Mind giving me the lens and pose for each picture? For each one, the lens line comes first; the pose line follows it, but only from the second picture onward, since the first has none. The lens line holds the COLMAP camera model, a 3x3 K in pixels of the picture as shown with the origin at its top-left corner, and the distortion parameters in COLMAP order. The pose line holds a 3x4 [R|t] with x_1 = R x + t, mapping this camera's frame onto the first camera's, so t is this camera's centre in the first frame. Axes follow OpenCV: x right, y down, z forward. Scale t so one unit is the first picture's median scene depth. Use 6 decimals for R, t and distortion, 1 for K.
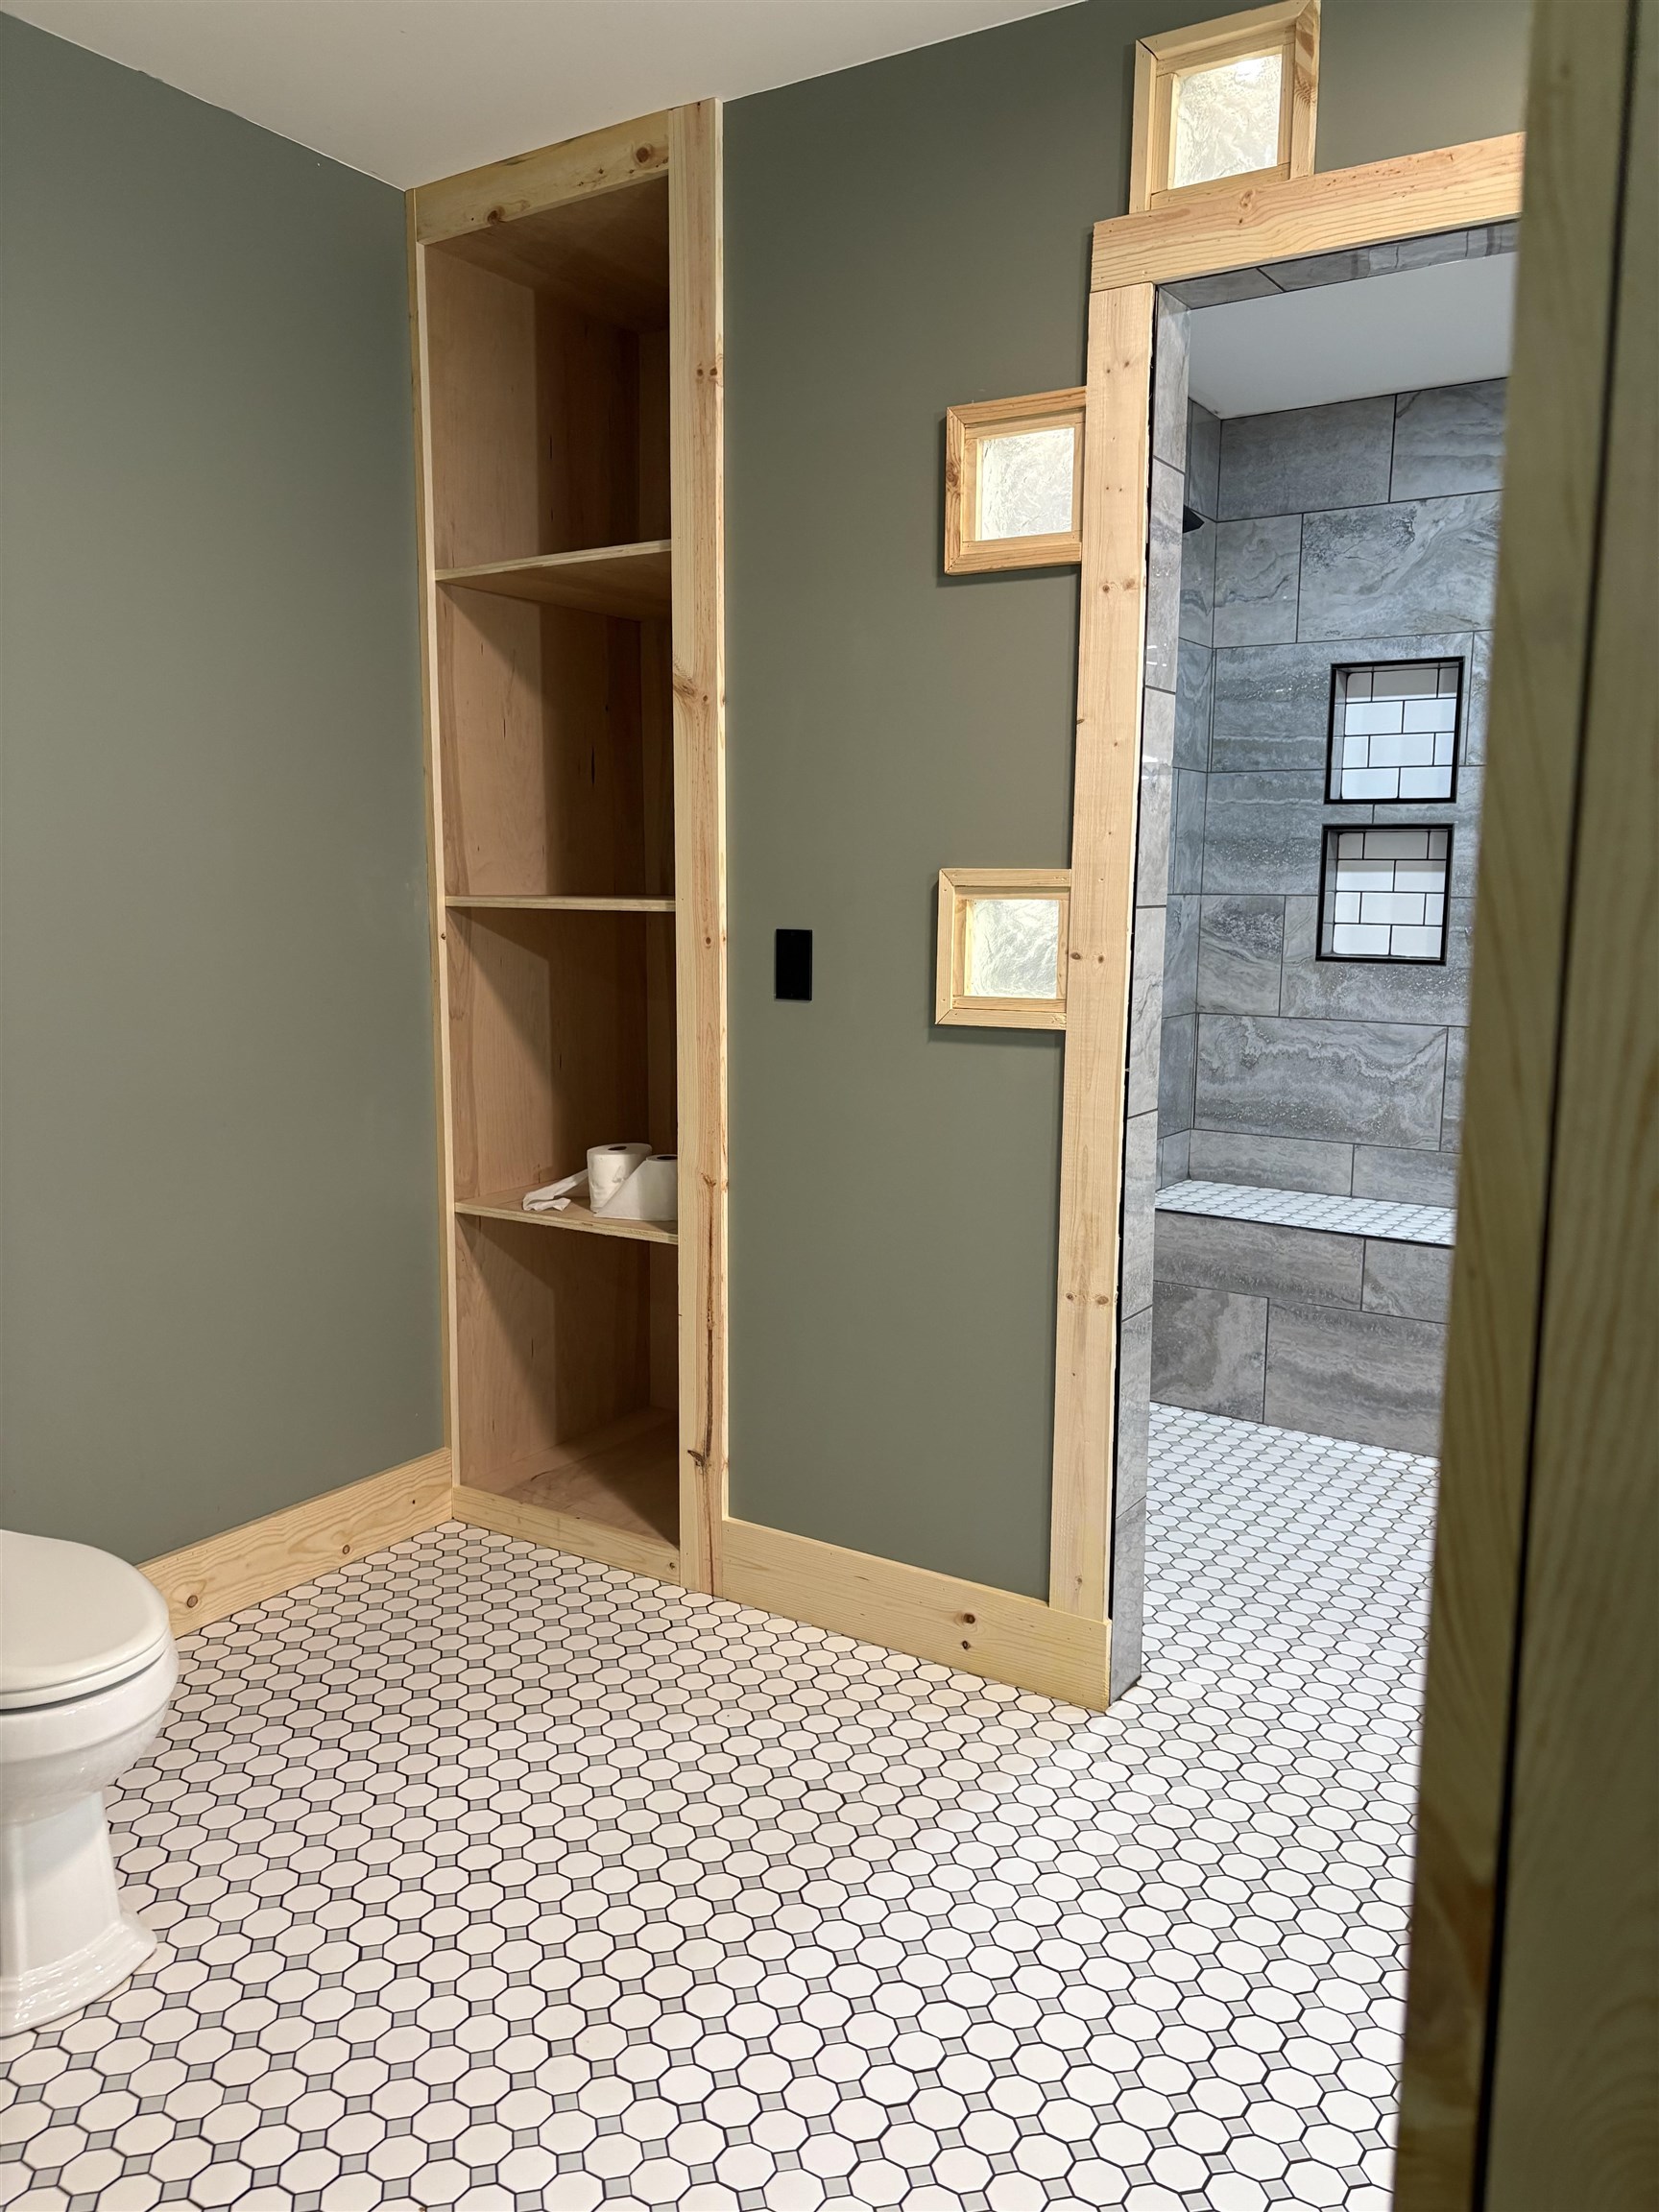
lens RADIAL K [[1649.9, 0, 785.3], [0, 1649.9, 1134.1], [0, 0, 1]] dist [-0.000453, -0.001811]
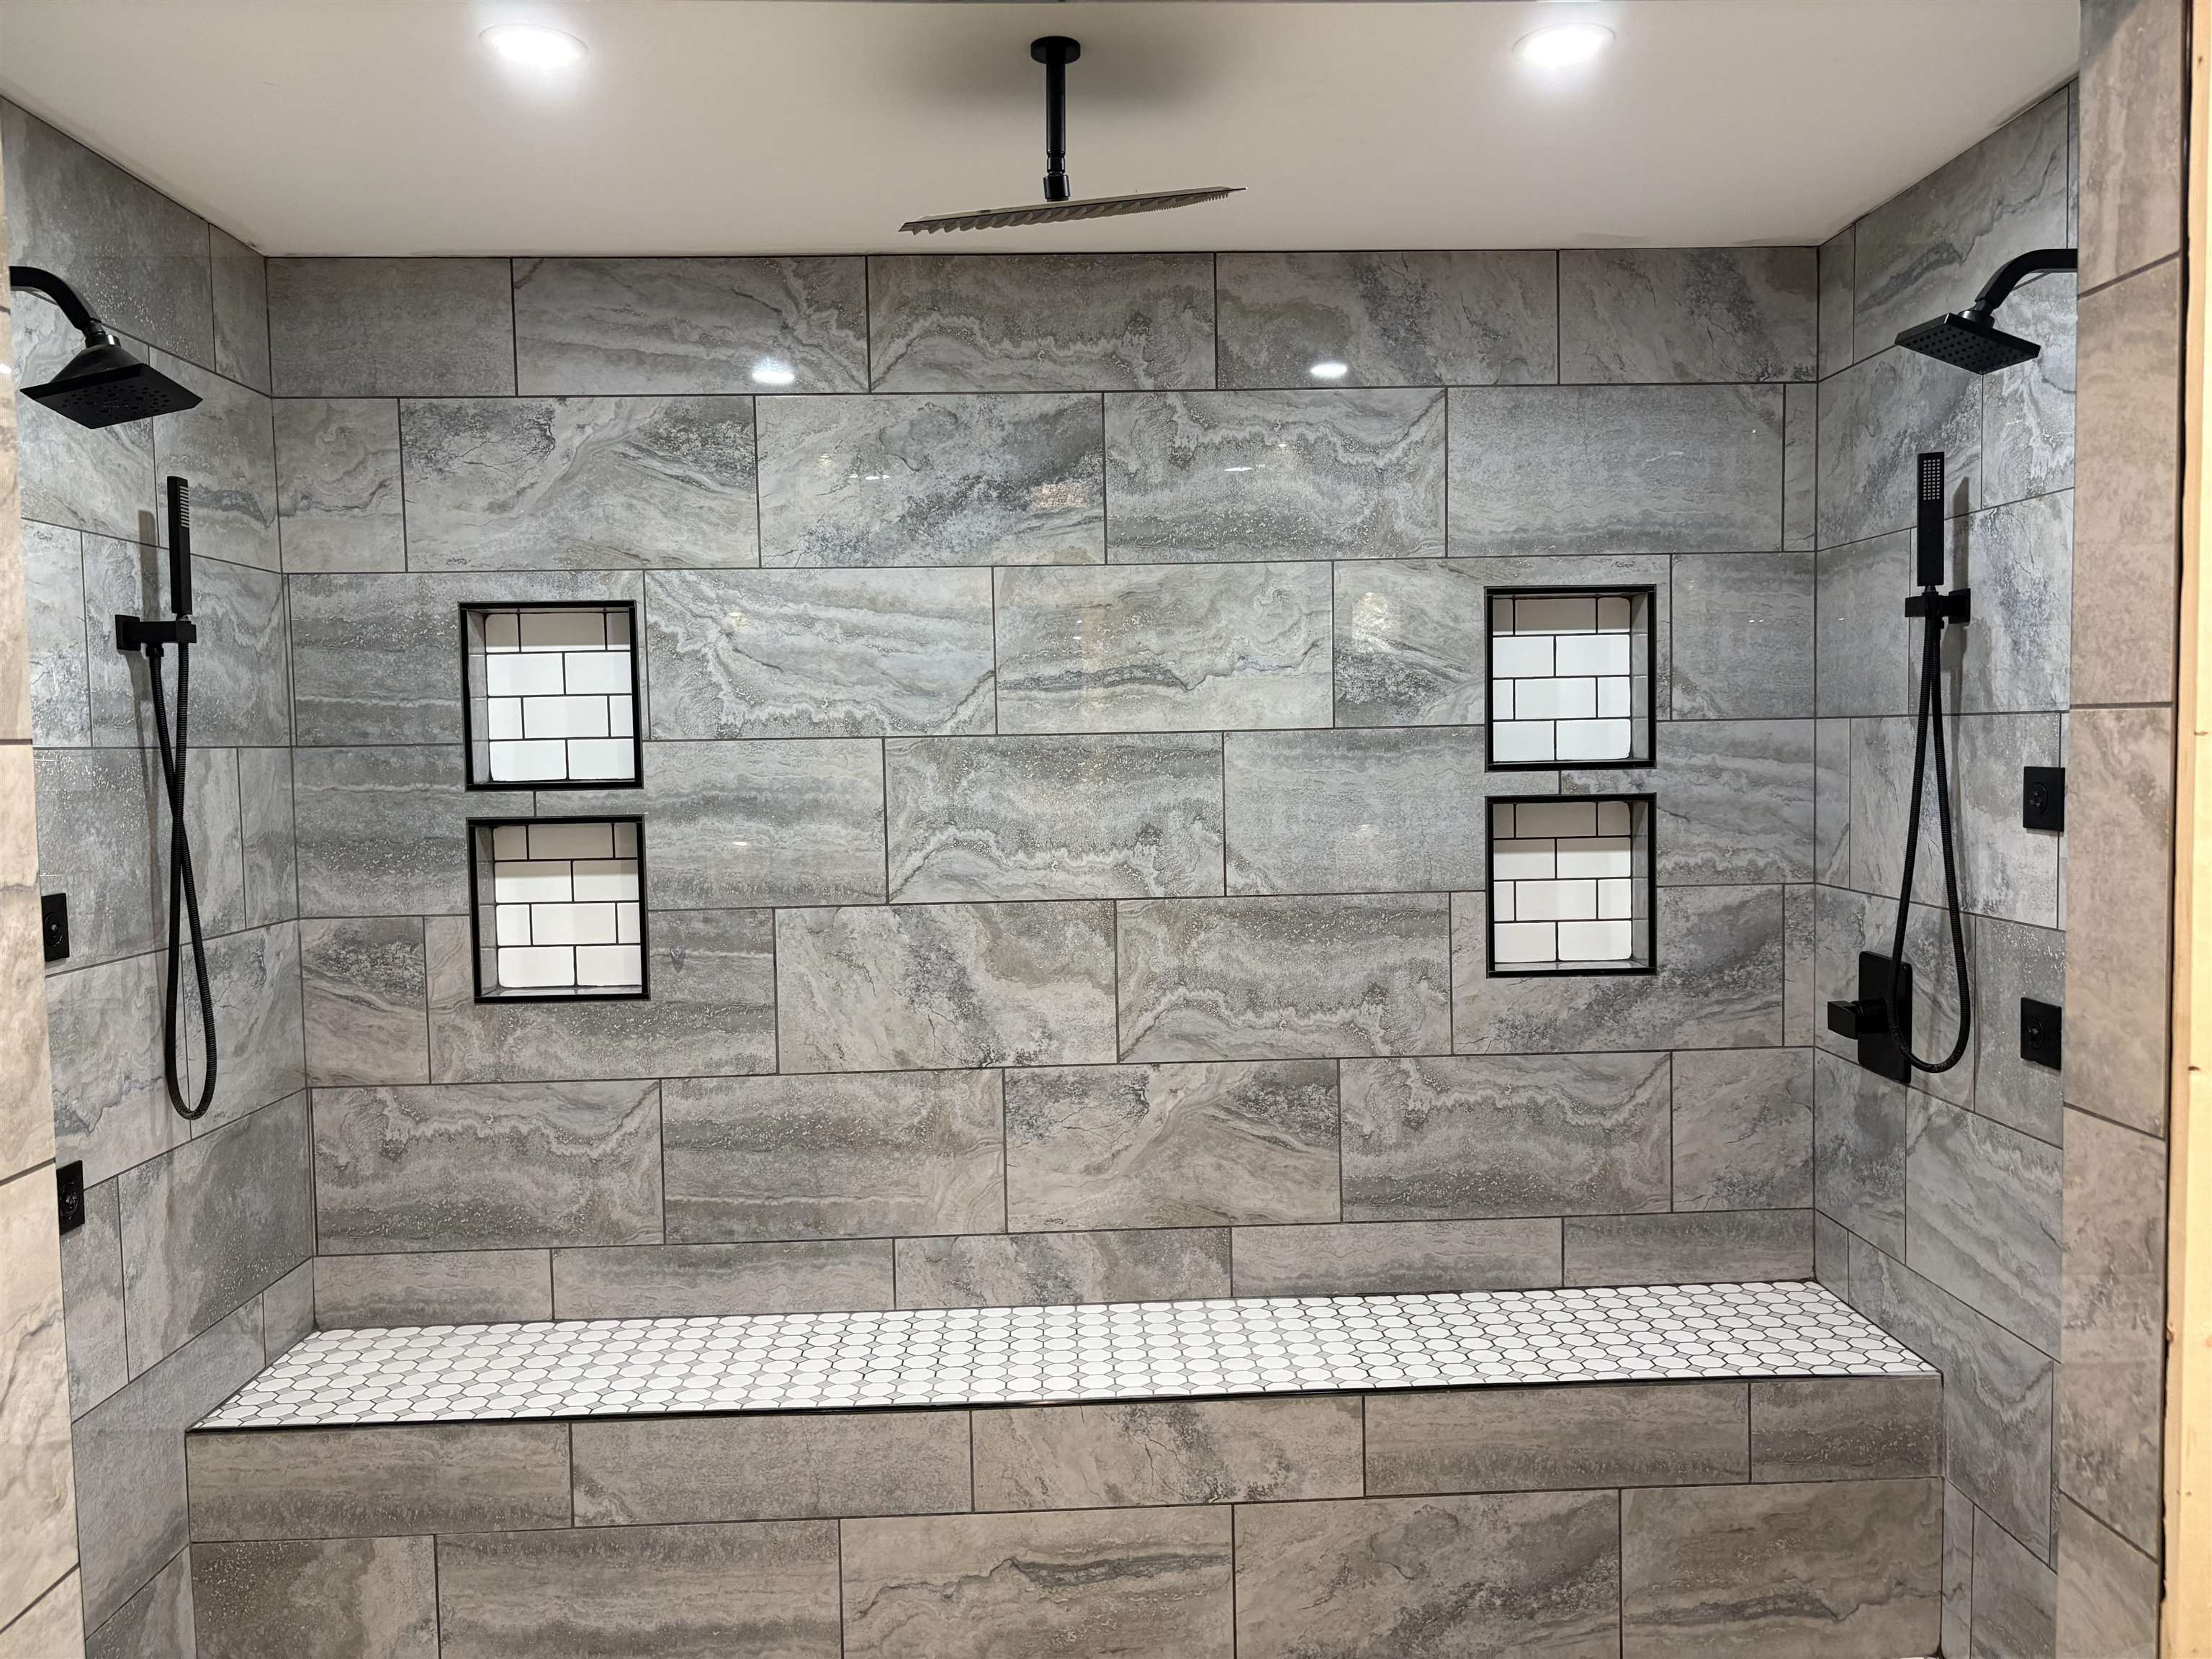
lens RADIAL K [[1687.2, 0, 1111.0], [0, 1687.2, 824.9], [0, 0, 1]] dist [0.018215, -0.004099]
pose [[0.806683, -0.049461, 0.588911, 0.117380], [0.114012, 0.990797, -0.072958, -0.099569], [-0.579882, 0.125998, 0.804898, 0.240341]]
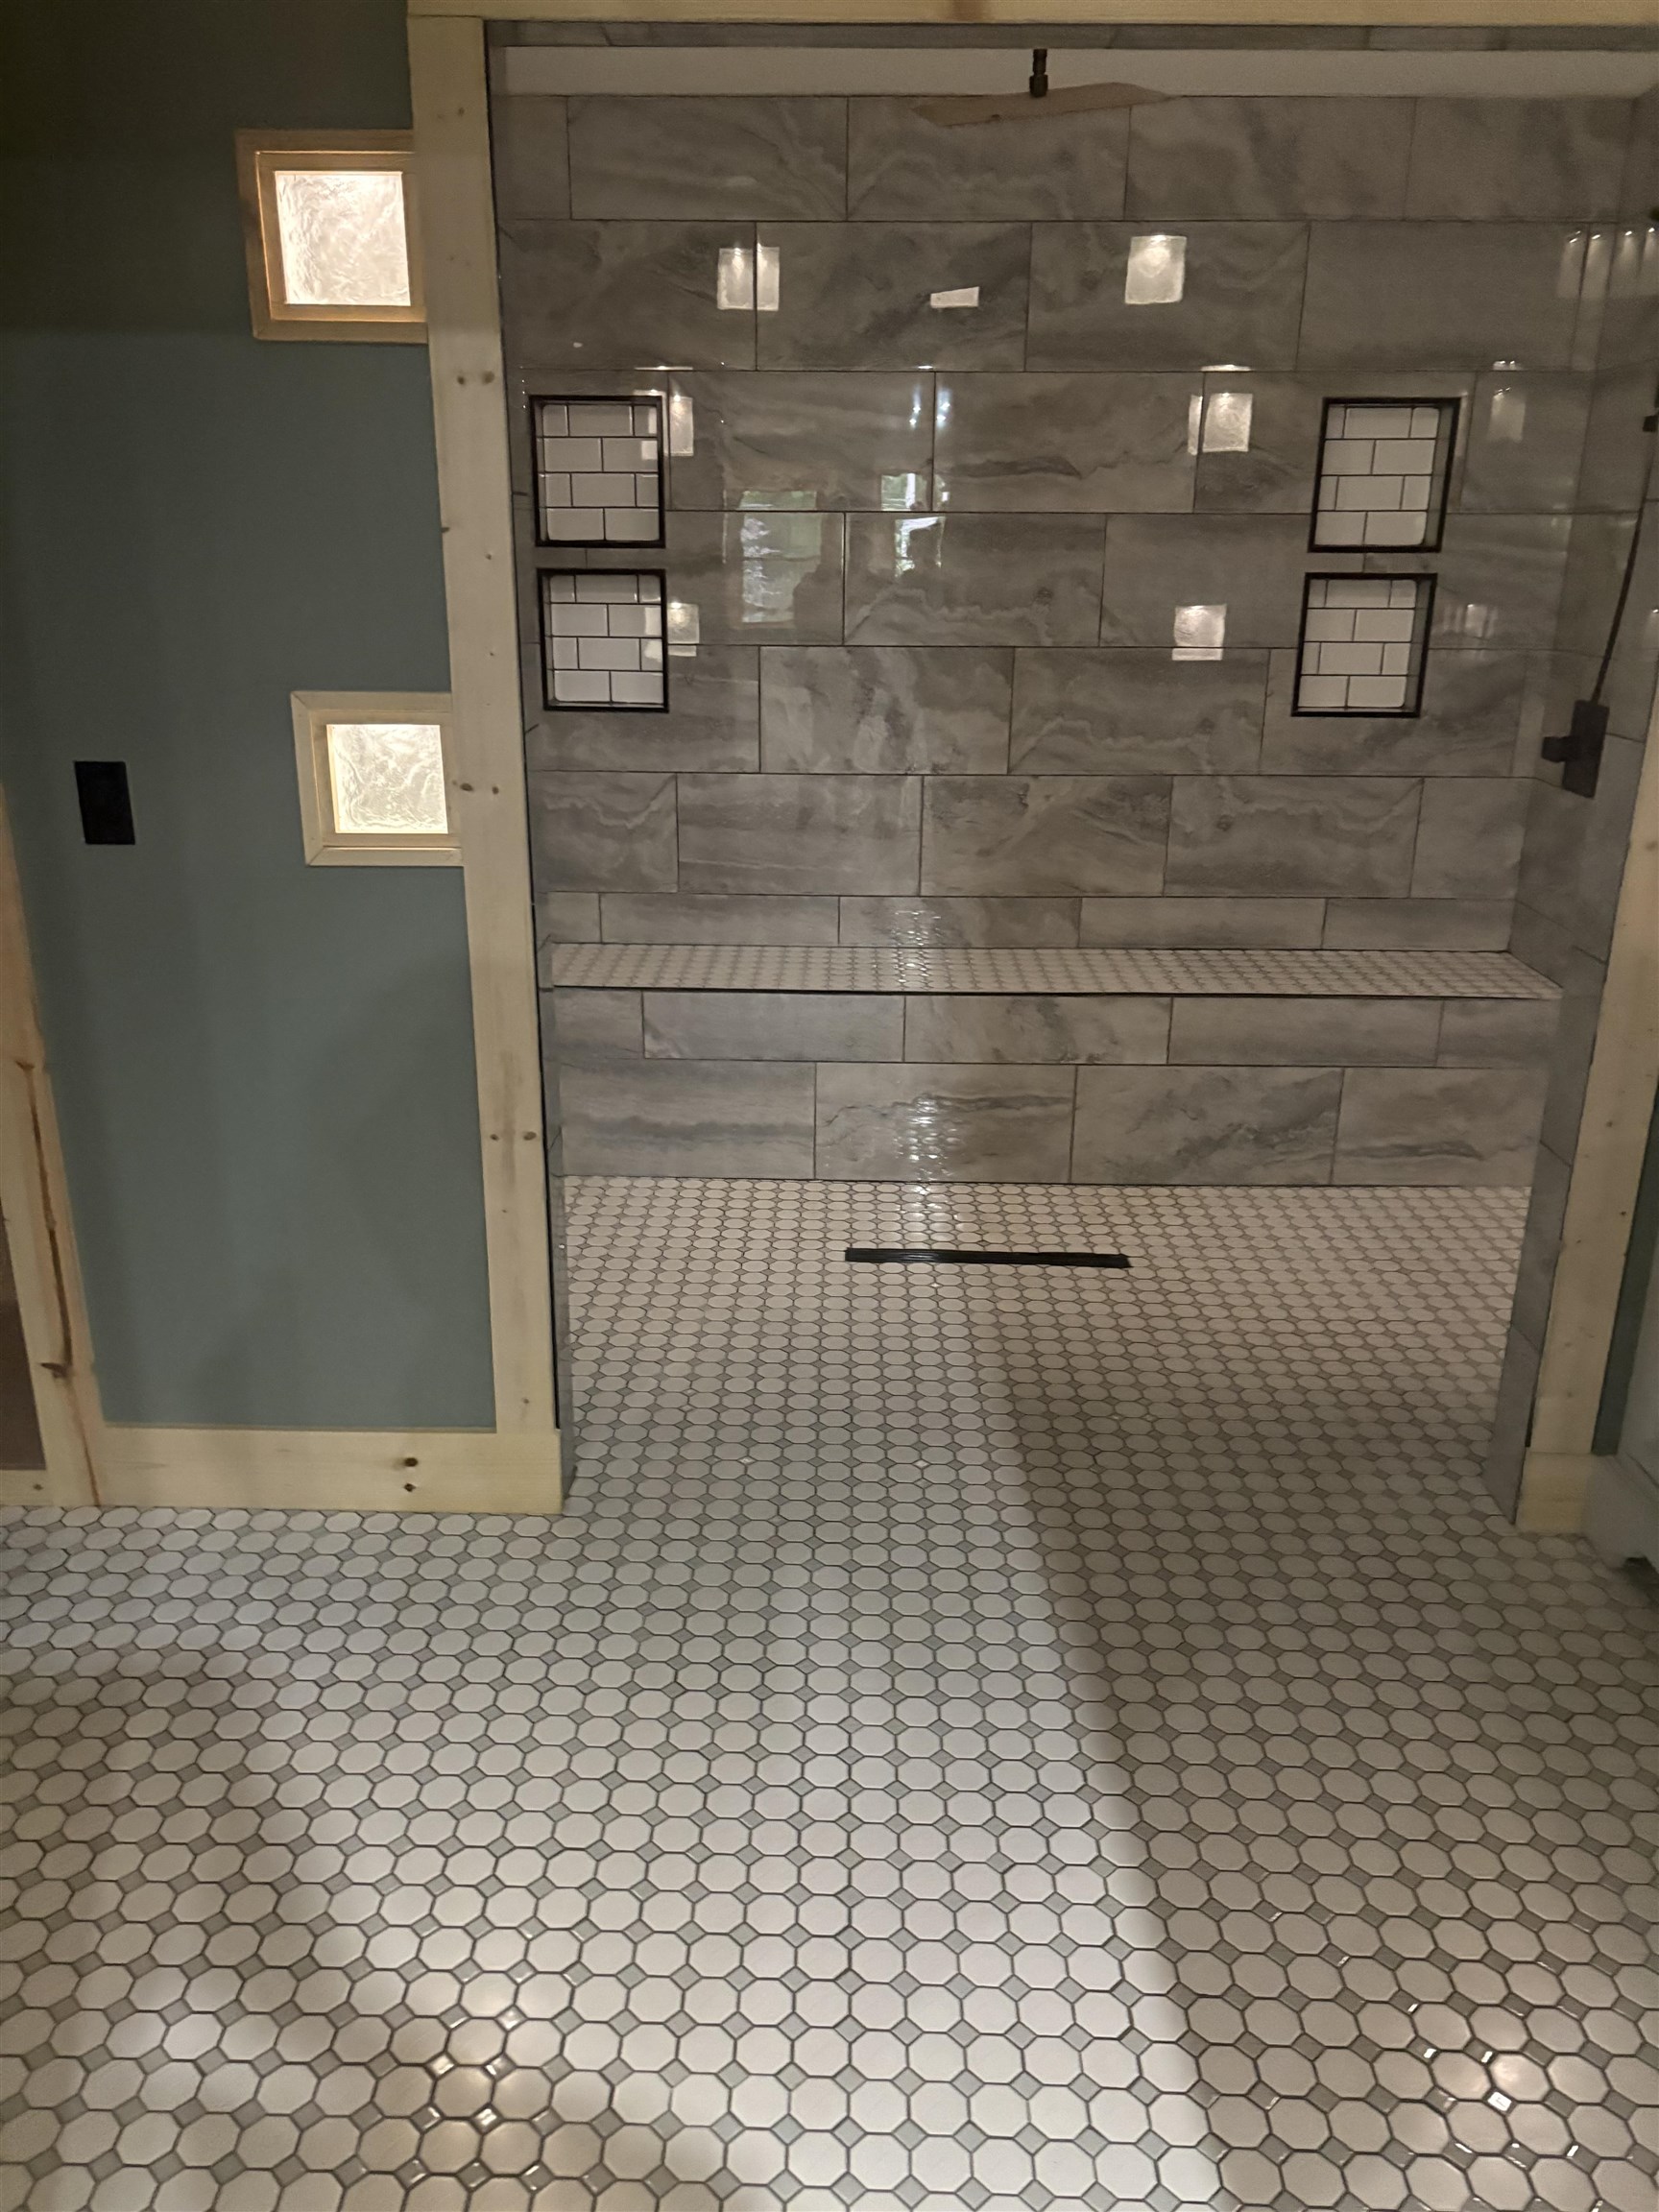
lens RADIAL K [[1677.0, 0, 818.3], [0, 1677.0, 1117.9], [0, 0, 1]] dist [0.043319, -0.043142]
pose [[0.841295, -0.174907, 0.511498, -0.103692], [0.081026, 0.976320, 0.200584, -0.057235], [-0.534469, -0.127306, 0.835545, 0.034764]]
